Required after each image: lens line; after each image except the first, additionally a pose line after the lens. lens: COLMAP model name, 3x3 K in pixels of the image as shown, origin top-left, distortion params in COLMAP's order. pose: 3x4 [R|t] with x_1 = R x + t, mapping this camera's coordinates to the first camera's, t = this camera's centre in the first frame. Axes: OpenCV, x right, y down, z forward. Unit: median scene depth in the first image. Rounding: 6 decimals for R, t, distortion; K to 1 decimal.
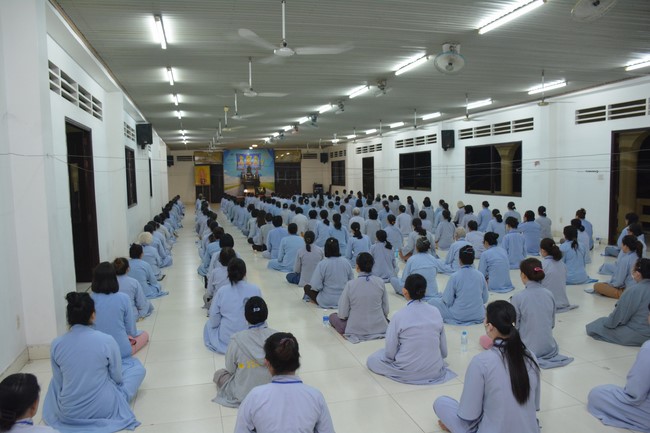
lens RADIAL K [[516.2, 0, 324.3], [0, 516.2, 223.8], [0, 0, 1]] dist [-0.143101, 0.034000]
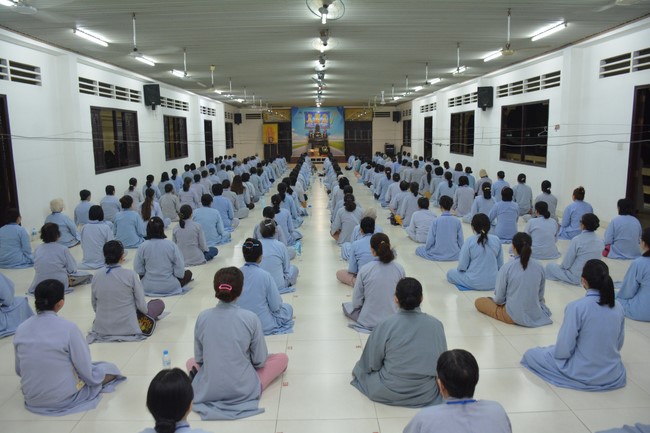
lens RADIAL K [[516.2, 0, 323.8], [0, 516.2, 219.5], [0, 0, 1]] dist [-0.143101, 0.034000]
pose [[0.970126, 0.049040, -0.237591, 0.176248], [-0.031297, 0.996471, 0.077888, -0.015302], [0.240573, -0.068126, 0.968237, 0.080550]]
